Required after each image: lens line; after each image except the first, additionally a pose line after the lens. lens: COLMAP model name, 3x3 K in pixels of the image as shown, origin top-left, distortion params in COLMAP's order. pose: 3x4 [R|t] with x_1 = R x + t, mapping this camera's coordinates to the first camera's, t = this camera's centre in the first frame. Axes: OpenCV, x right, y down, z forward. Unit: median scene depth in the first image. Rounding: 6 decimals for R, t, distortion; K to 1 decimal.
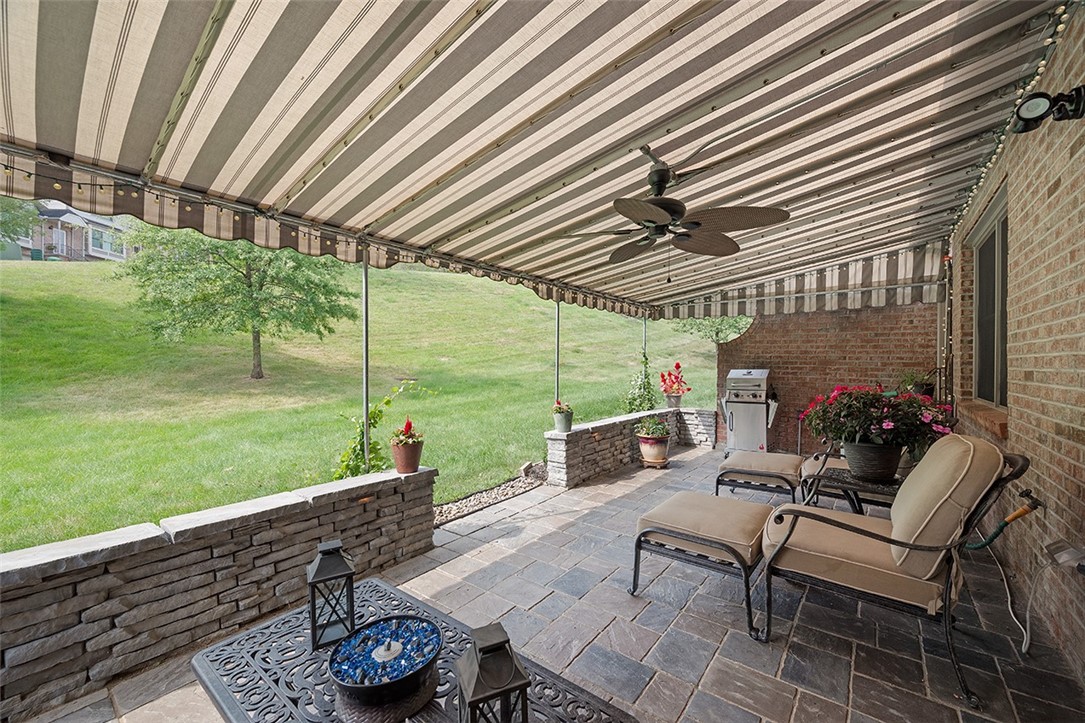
lens RADIAL K [[427.7, 0, 546.1], [0, 427.7, 358.7], [0, 0, 1]] dist [0.001780, 0.000187]
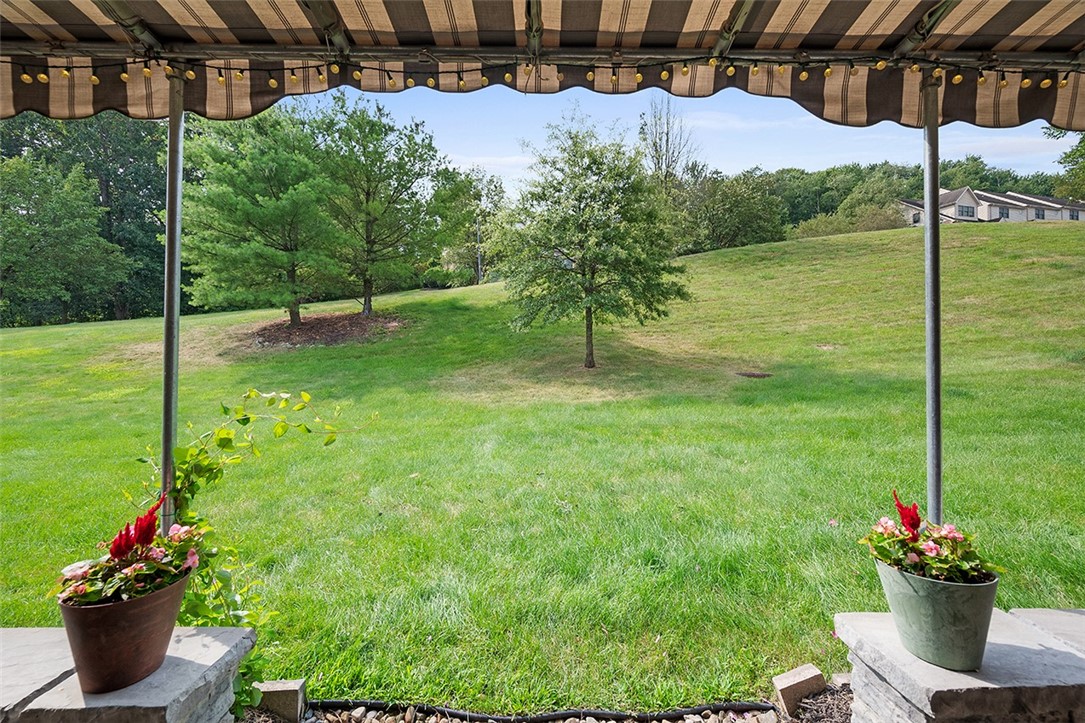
lens RADIAL K [[434.1, 0, 544.3], [0, 434.1, 343.2], [0, 0, 1]] dist [0.001894, 0.000084]
pose [[0.625448, -0.012673, -0.780163, 0.072812], [0.002293, 0.999894, -0.014404, 0.007243], [0.780263, 0.007220, 0.625410, 0.540059]]
